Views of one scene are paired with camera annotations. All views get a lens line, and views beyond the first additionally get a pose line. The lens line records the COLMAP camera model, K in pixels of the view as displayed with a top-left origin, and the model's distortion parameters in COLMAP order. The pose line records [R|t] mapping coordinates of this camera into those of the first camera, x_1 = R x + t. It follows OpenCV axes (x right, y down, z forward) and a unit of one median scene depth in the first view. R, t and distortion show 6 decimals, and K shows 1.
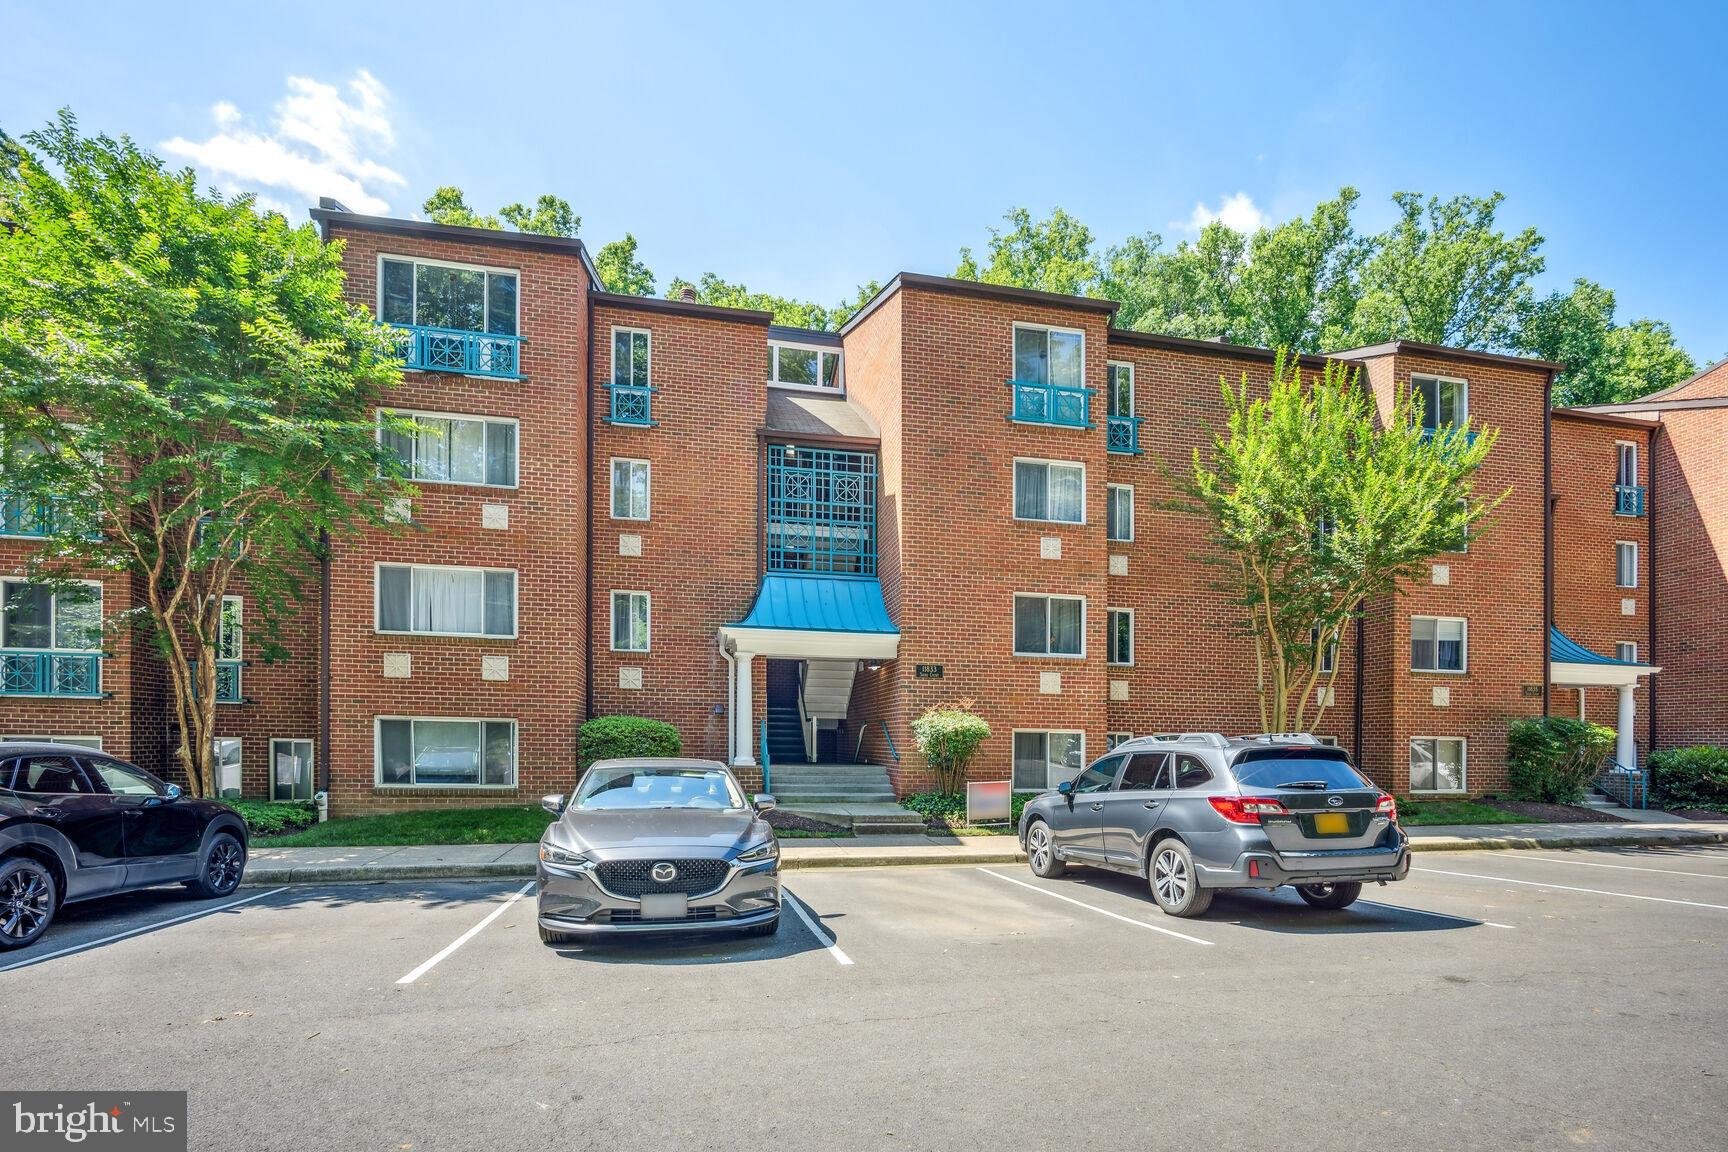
lens RADIAL K [[763.8, 0, 864.2], [0, 763.8, 464.3], [0, 0, 1]] dist [-0.010526, -0.000179]
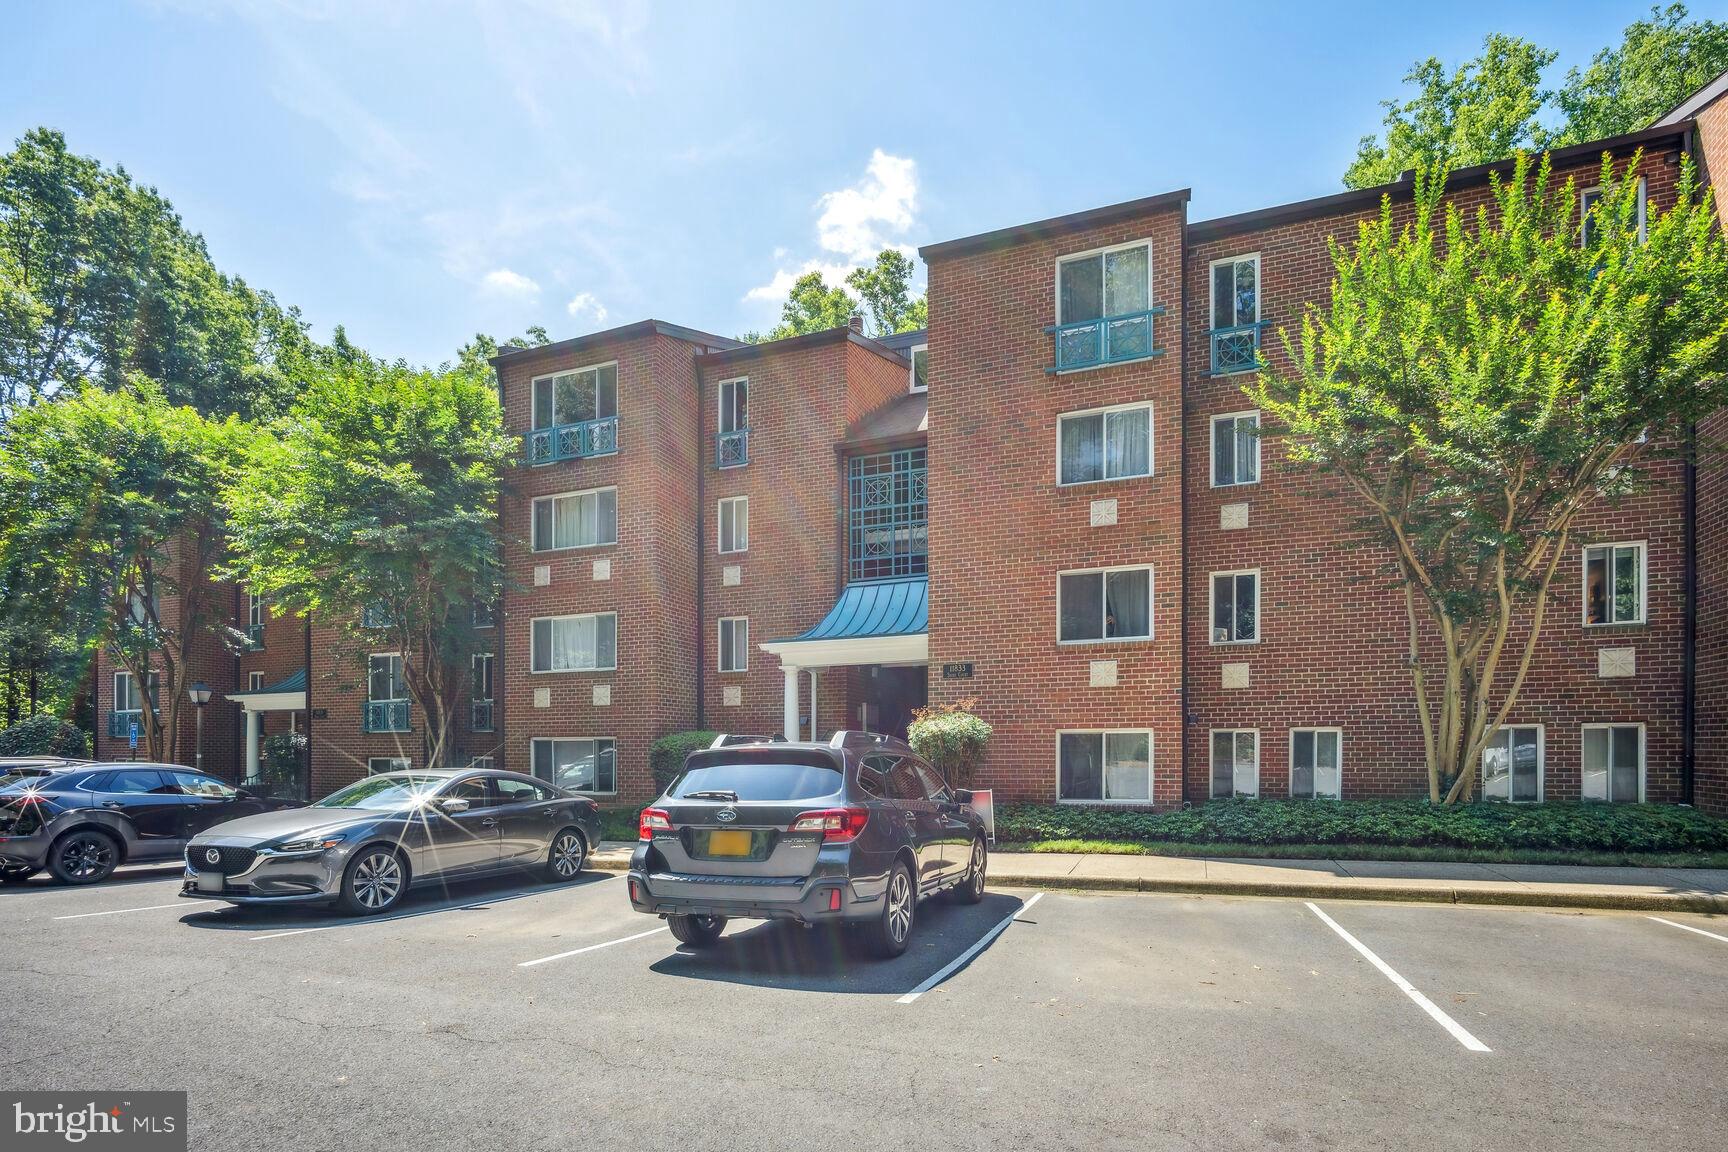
lens RADIAL K [[773.5, 0, 861.5], [0, 773.5, 477.5], [0, 0, 1]] dist [-0.009500, 0.000653]
pose [[0.846719, -0.196224, -0.494533, 0.459860], [0.200208, 0.978694, -0.045544, 0.059399], [0.492933, -0.060447, 0.867965, 0.142917]]
